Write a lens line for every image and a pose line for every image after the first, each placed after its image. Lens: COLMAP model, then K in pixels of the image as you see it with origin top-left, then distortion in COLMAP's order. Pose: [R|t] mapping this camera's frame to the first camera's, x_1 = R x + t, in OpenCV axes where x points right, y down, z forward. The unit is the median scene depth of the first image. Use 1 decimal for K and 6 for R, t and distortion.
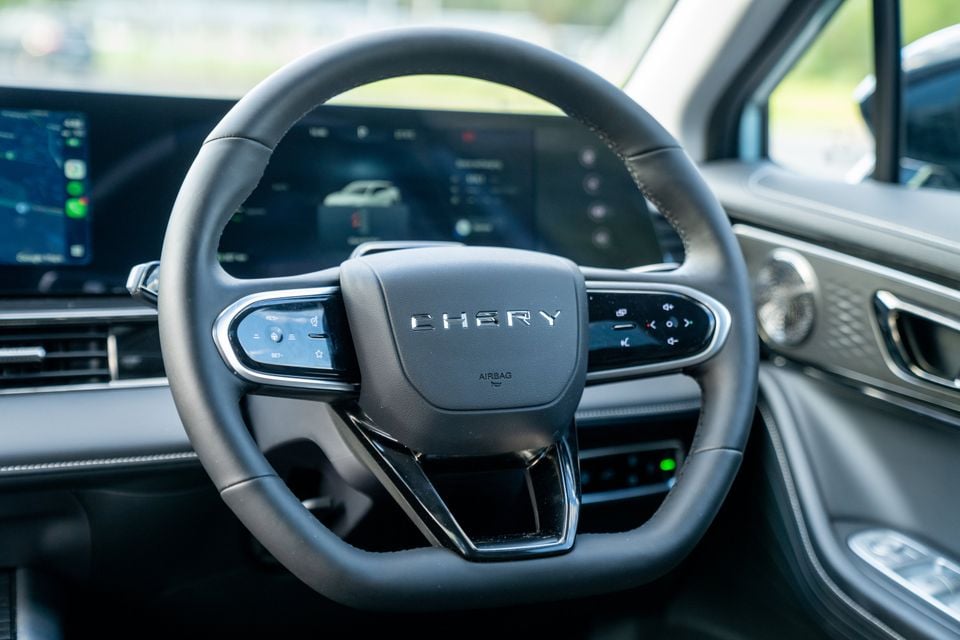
lens RADIAL K [[1404.4, 0, 501.9], [0, 1404.4, 299.8], [0, 0, 1]] dist [0.210712, 0.049652]
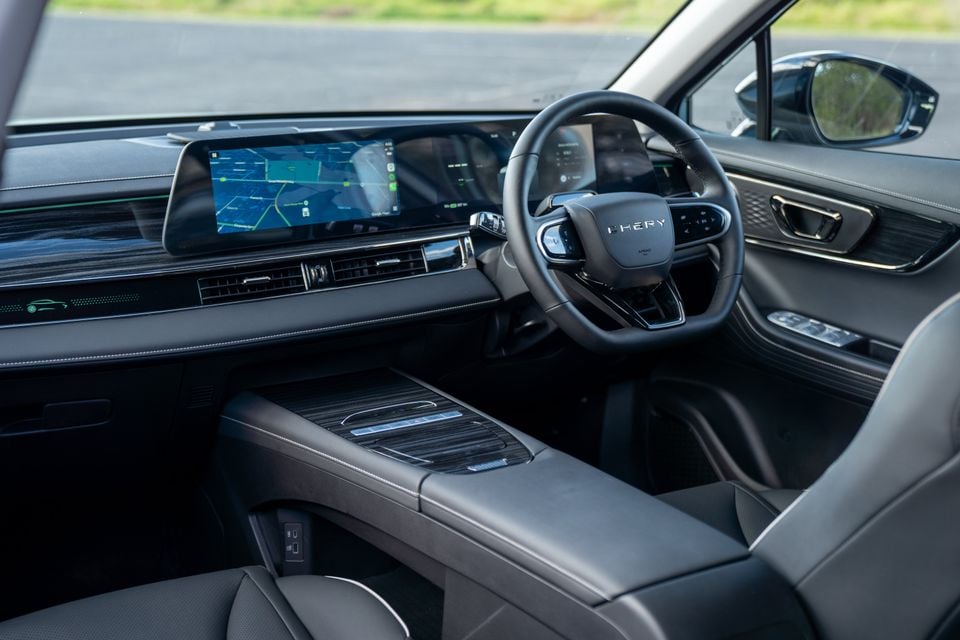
lens RADIAL K [[1404.4, 0, 501.9], [0, 1404.4, 299.8], [0, 0, 1]] dist [0.210712, 0.049652]
pose [[0.969966, -0.096423, 0.223313, -0.609345], [0.078447, 0.993024, 0.088034, -0.069819], [-0.230244, -0.067872, 0.970763, -0.938286]]
